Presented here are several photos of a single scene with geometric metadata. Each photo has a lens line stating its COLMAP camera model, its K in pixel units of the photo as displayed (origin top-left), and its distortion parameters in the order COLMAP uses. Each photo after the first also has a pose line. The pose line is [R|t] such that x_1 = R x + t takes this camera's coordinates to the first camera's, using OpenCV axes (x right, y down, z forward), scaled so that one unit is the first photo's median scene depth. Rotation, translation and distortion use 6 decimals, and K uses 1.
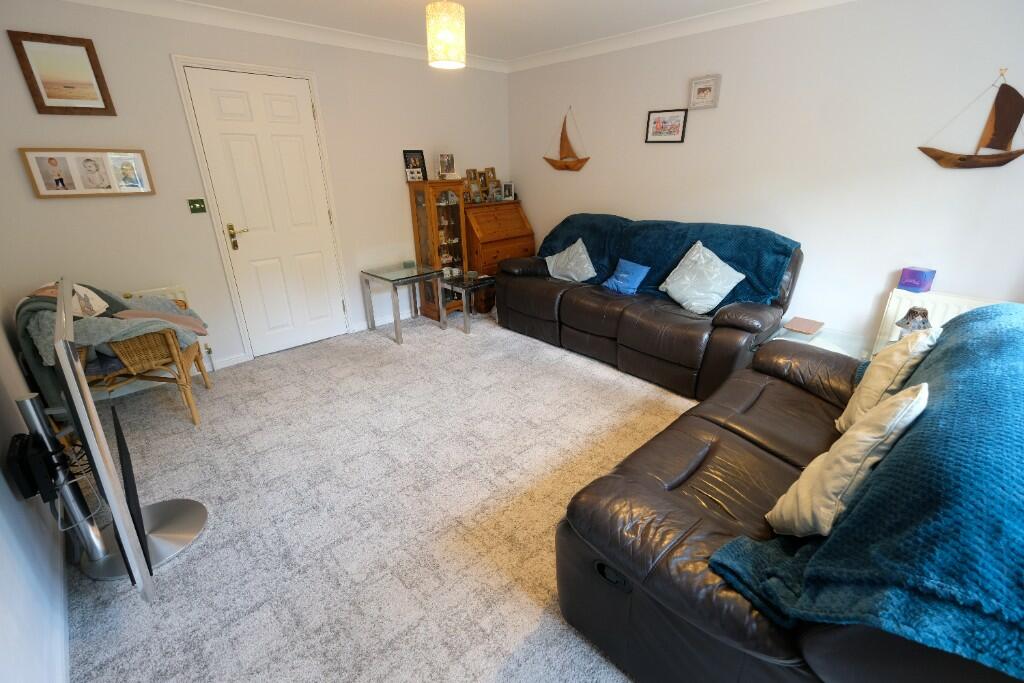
lens RADIAL K [[445.3, 0, 510.8], [0, 445.3, 335.8], [0, 0, 1]] dist [0.000176, 0.000116]
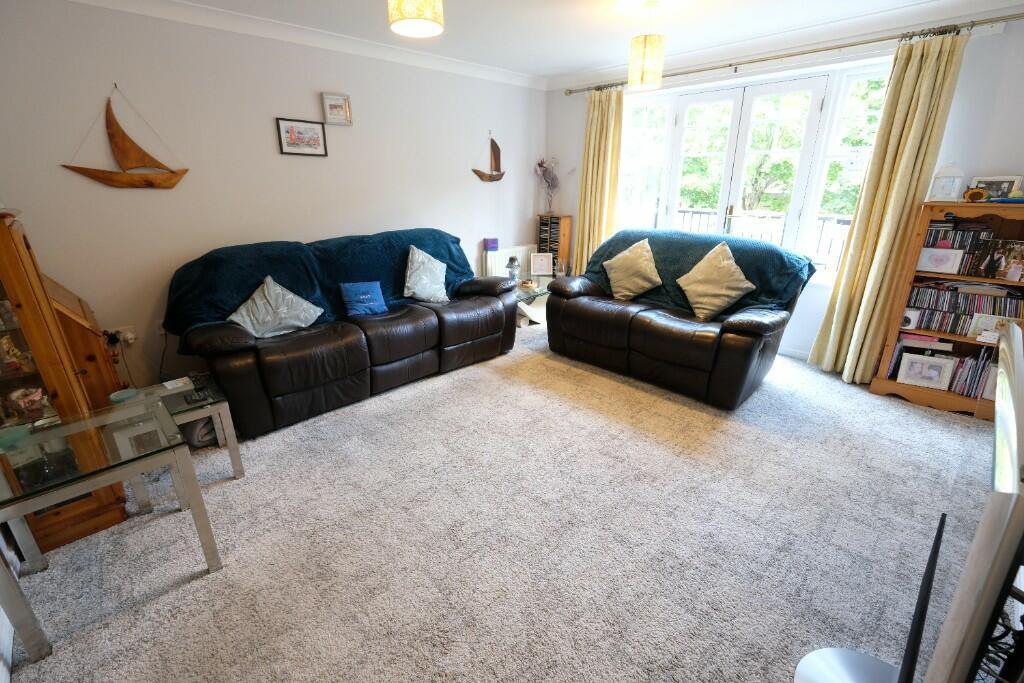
lens RADIAL K [[445.3, 0, 510.8], [0, 445.3, 335.8], [0, 0, 1]] dist [0.000176, 0.000116]
pose [[-0.005732, -0.324085, 0.946011, -0.671503], [0.364961, 0.880092, 0.303714, -0.242976], [-0.931005, 0.346998, 0.113233, 0.663424]]
